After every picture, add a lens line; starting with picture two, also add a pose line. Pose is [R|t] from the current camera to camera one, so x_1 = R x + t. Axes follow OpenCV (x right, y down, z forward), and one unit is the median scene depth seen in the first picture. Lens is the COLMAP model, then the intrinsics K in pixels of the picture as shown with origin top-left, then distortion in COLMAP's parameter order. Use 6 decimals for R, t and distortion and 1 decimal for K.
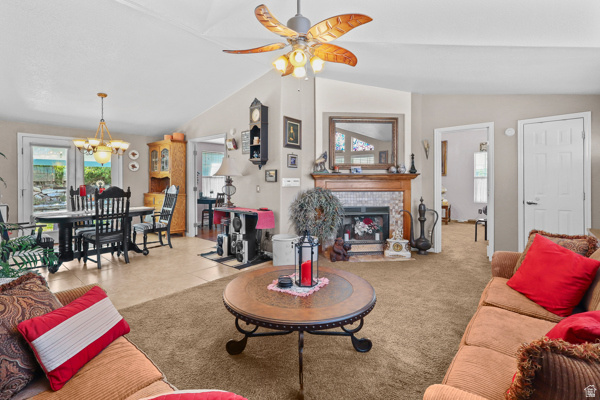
lens RADIAL K [[280.8, 0, 301.0], [0, 280.8, 184.9], [0, 0, 1]] dist [0.000309, -0.000134]
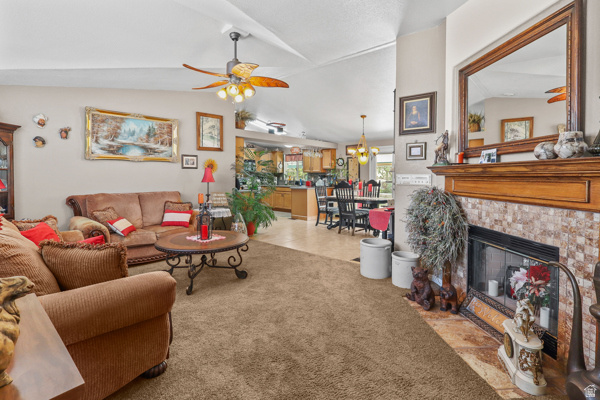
lens RADIAL K [[292.6, 0, 299.2], [0, 292.6, 179.7], [0, 0, 1]] dist [-0.000068, 0.000019]
pose [[-0.029943, 0.013790, -0.999456, 0.727180], [-0.016962, 0.999754, 0.014303, -0.013830], [0.999408, 0.017381, -0.029702, 0.675737]]
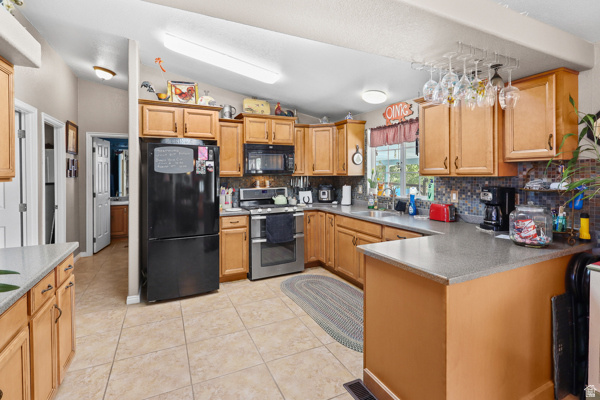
lens RADIAL K [[288.4, 0, 303.0], [0, 288.4, 175.3], [0, 0, 1]] dist [-0.001269, -0.000066]
pose [[-0.392171, 0.003565, -0.919885, -0.640676], [-0.008793, 0.999932, 0.007624, -0.039070], [0.919850, 0.011078, -0.392114, 0.653812]]
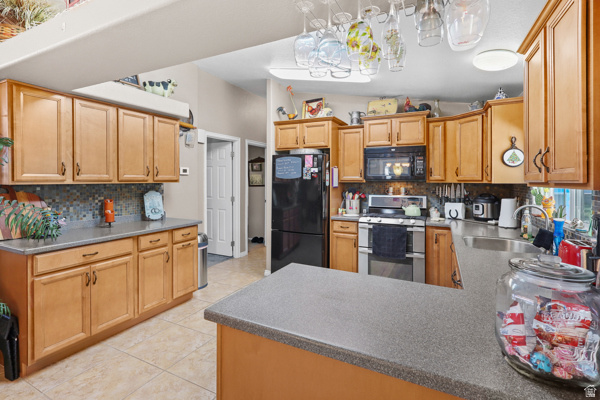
lens RADIAL K [[284.4, 0, 296.8], [0, 284.4, 180.9], [0, 0, 1]] dist [-0.002800, -0.000367]
pose [[-0.970721, -0.006755, -0.240113, -0.957956], [-0.010828, 0.999819, 0.015650, -0.042135], [0.239964, 0.017792, -0.970619, 0.893680]]
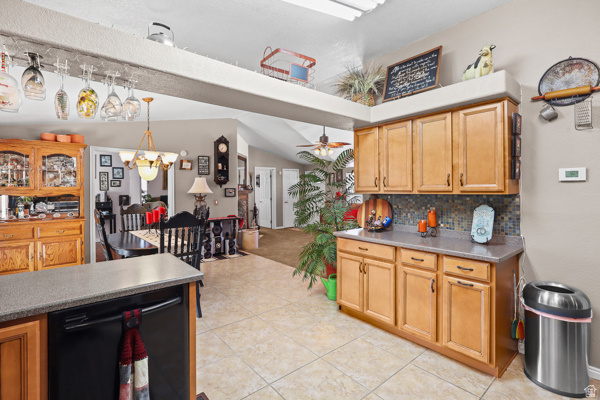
lens RADIAL K [[281.0, 0, 299.3], [0, 281.0, 188.5], [0, 0, 1]] dist [-0.001820, 0.000109]
pose [[0.159296, 0.002084, 0.987229, -1.345960], [0.016793, 0.999847, -0.004820, -0.036712], [-0.987088, 0.017346, 0.159237, 0.398155]]
